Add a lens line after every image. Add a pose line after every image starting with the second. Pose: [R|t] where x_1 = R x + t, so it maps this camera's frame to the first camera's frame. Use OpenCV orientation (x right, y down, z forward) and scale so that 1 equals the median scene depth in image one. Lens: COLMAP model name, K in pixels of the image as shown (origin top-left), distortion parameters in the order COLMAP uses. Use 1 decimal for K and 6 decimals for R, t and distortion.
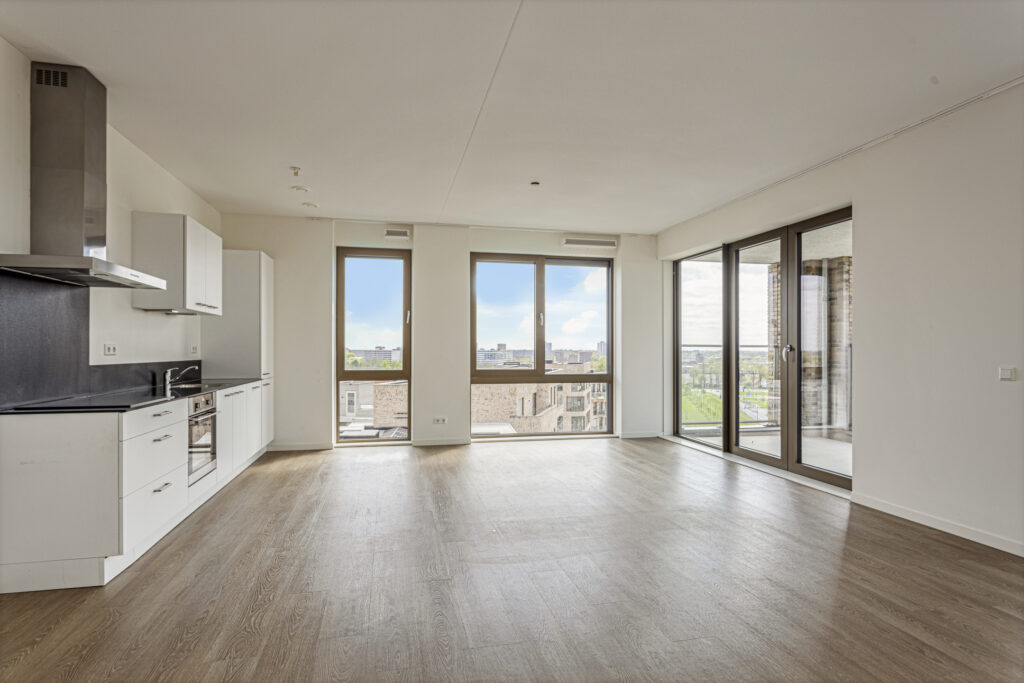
lens RADIAL K [[582.5, 0, 512.0], [0, 582.5, 341.5], [0, 0, 1]] dist [-0.000171, -0.000008]
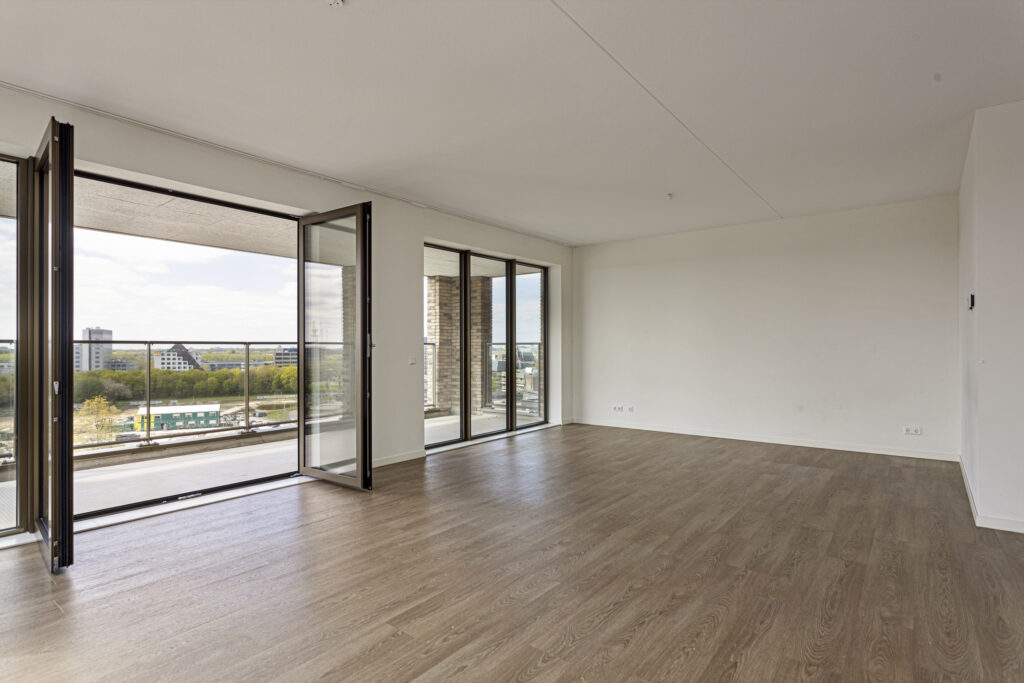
lens RADIAL K [[533.9, 0, 512.0], [0, 533.9, 341.5], [0, 0, 1]] dist [-0.000526, 0.000095]
pose [[-0.660481, 0.008897, 0.750790, -0.584730], [-0.005672, 0.999842, -0.016838, 0.023587], [-0.750821, -0.015380, -0.660326, 1.805794]]
